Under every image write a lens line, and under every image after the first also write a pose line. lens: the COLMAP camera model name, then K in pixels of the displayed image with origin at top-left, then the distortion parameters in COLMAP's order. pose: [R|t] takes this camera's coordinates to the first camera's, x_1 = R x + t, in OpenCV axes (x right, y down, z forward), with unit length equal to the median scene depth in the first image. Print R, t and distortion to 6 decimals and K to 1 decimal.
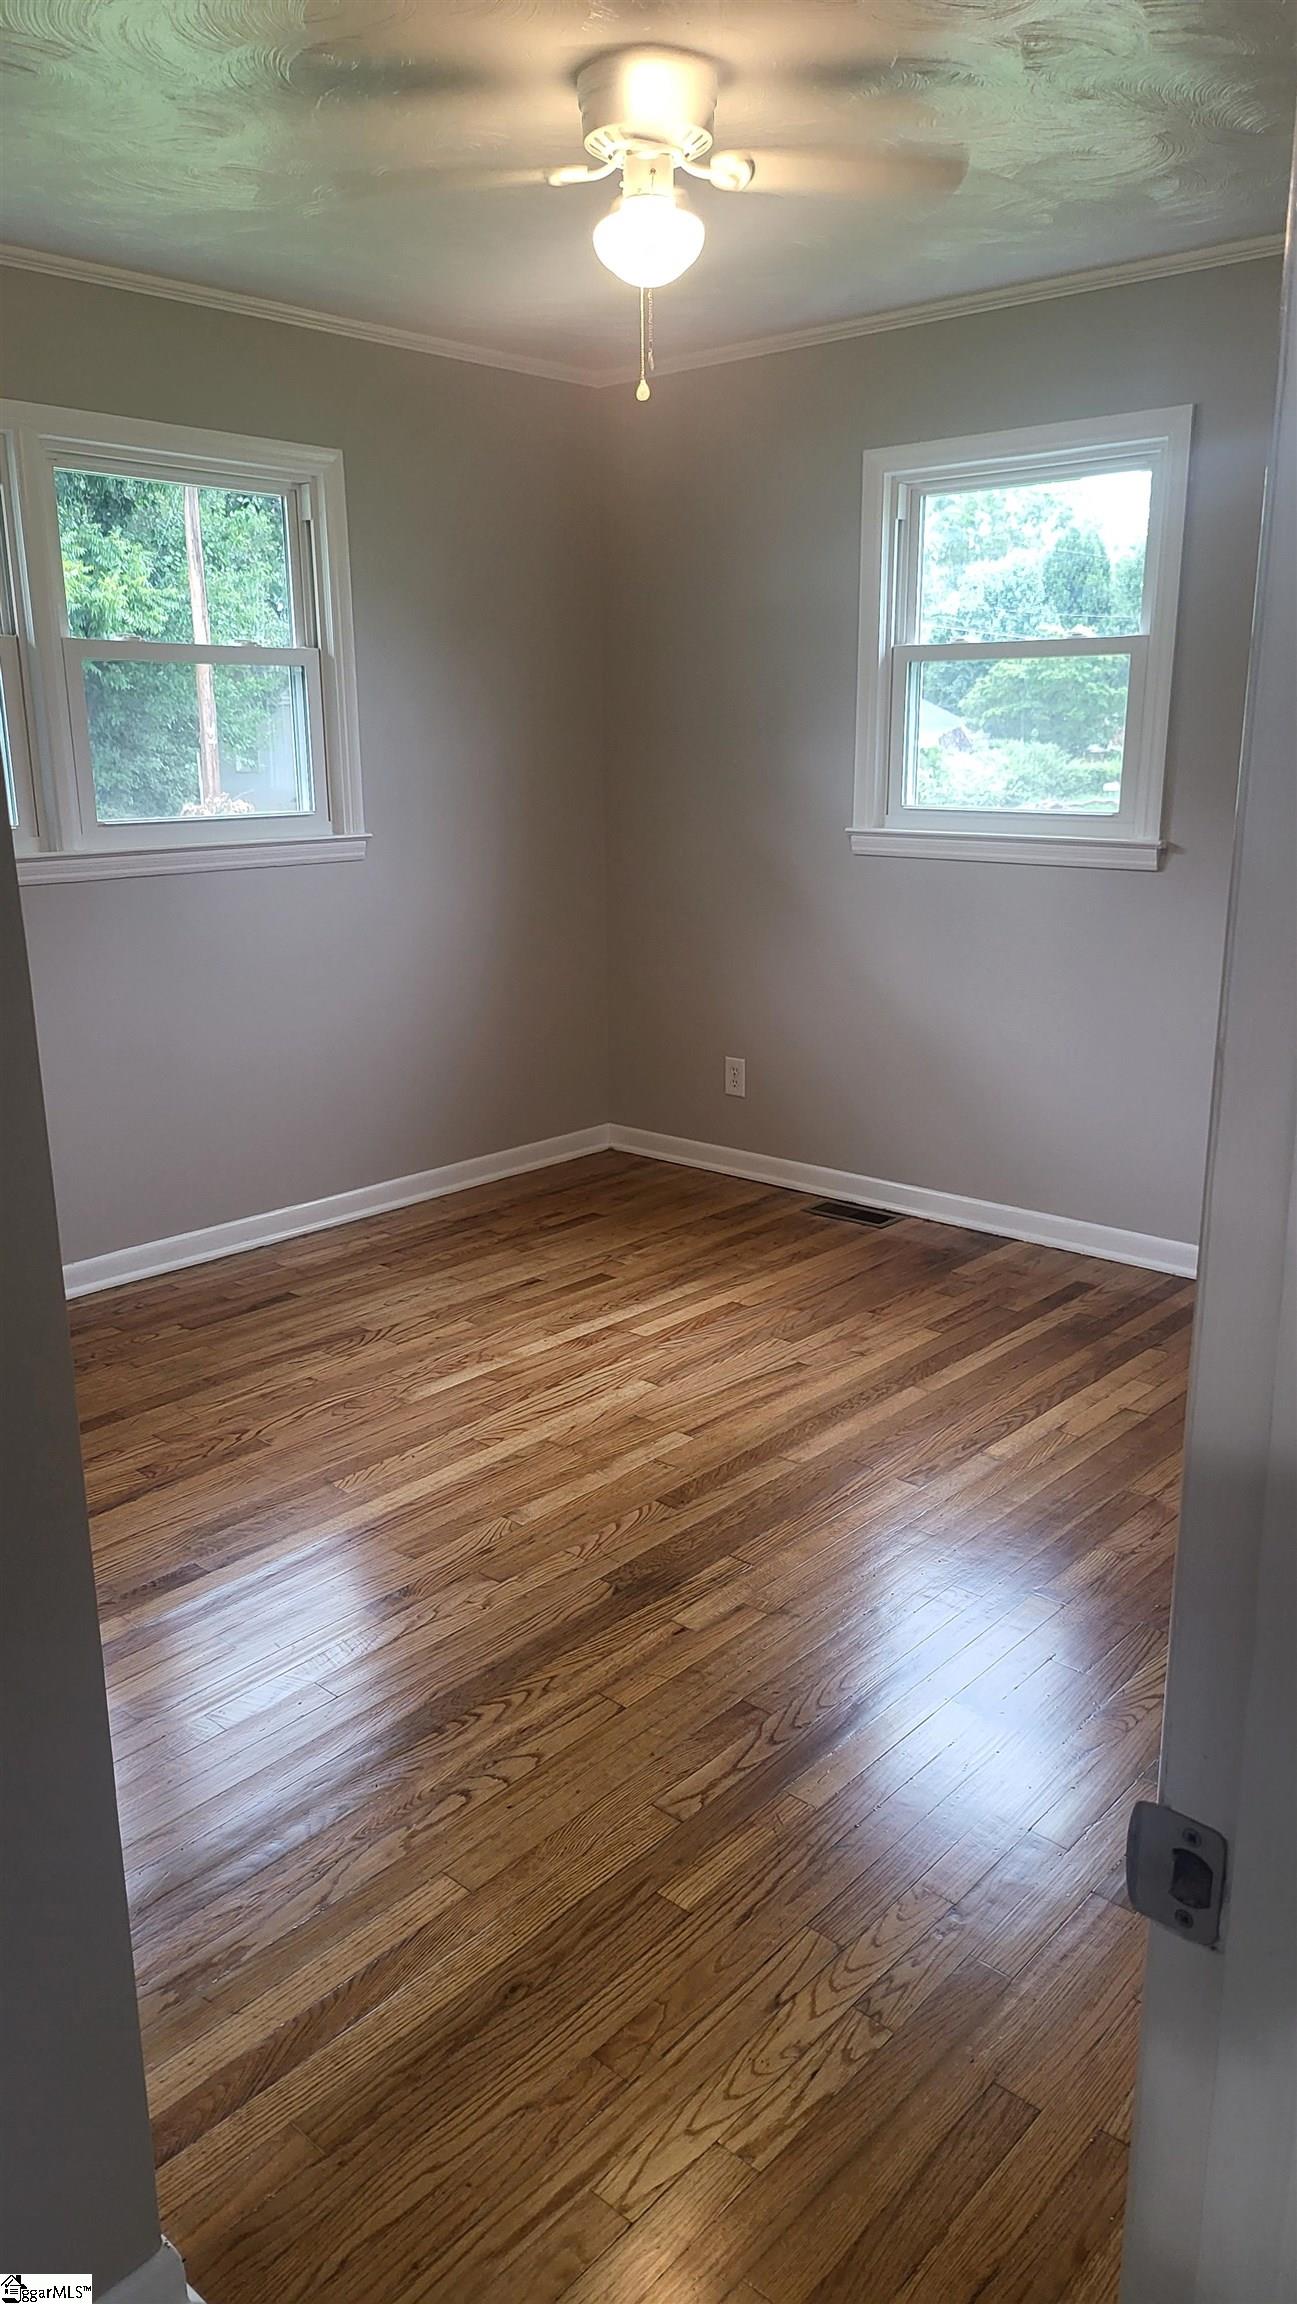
lens RADIAL K [[1628.2, 0, 648.5], [0, 1628.2, 1152.0], [0, 0, 1]] dist [0.086308, -0.097900]
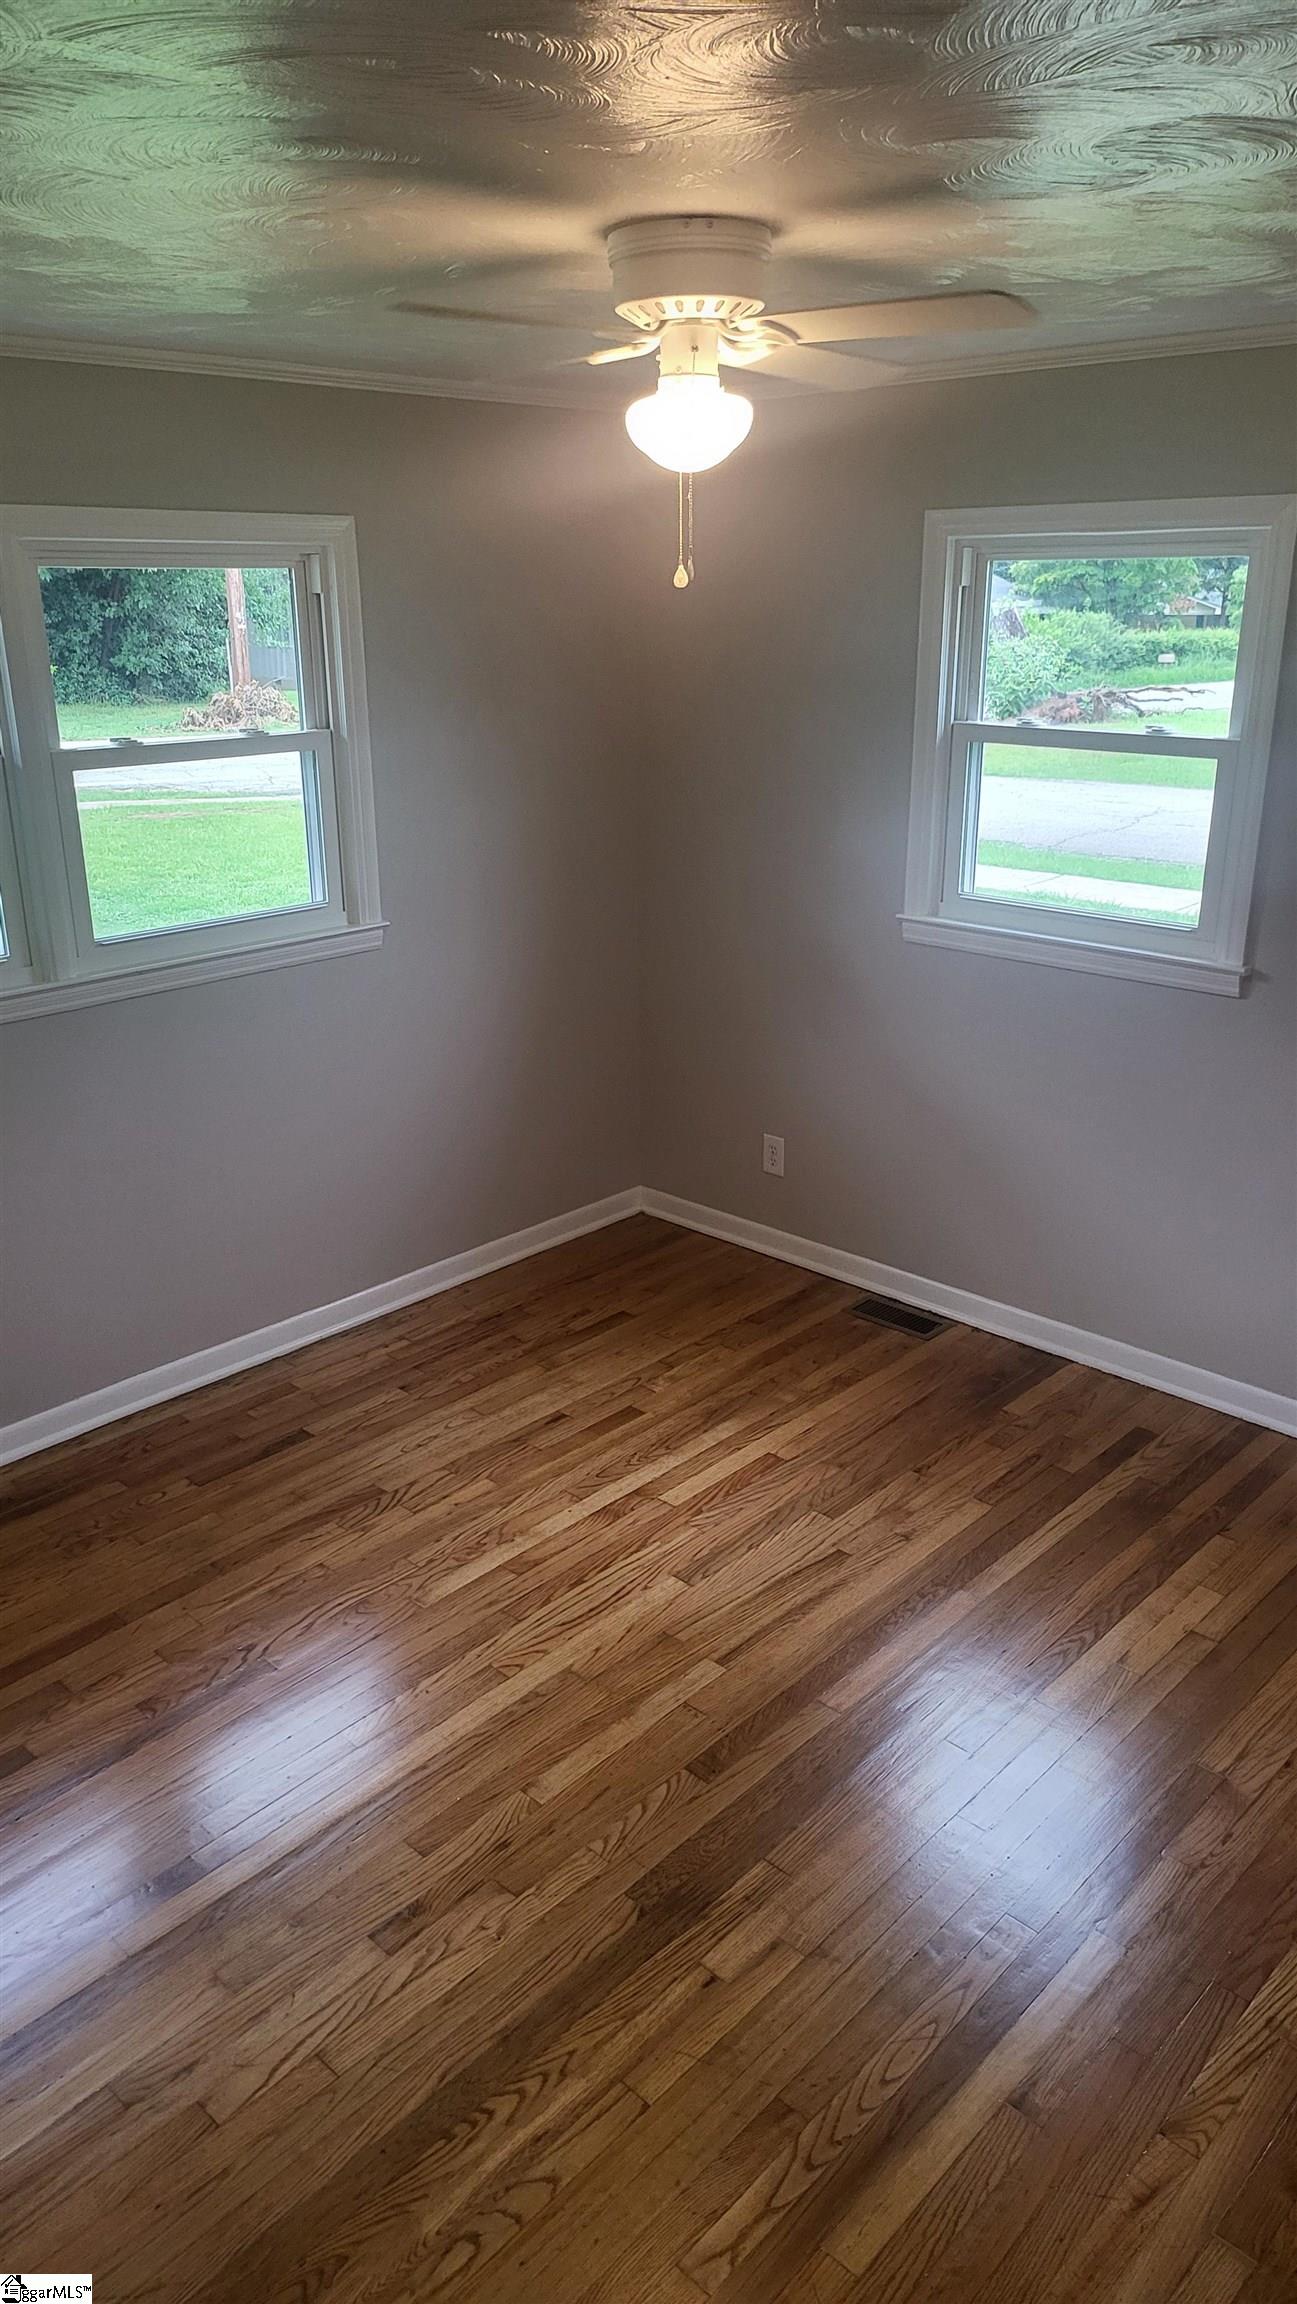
lens RADIAL K [[1624.9, 0, 635.0], [0, 1624.9, 1148.6], [0, 0, 1]] dist [0.078824, -0.095629]
pose [[0.999542, 0.008720, -0.028962, -0.000023], [-0.006359, 0.996723, 0.080634, -0.168946], [0.029571, -0.080413, 0.996323, 0.076016]]
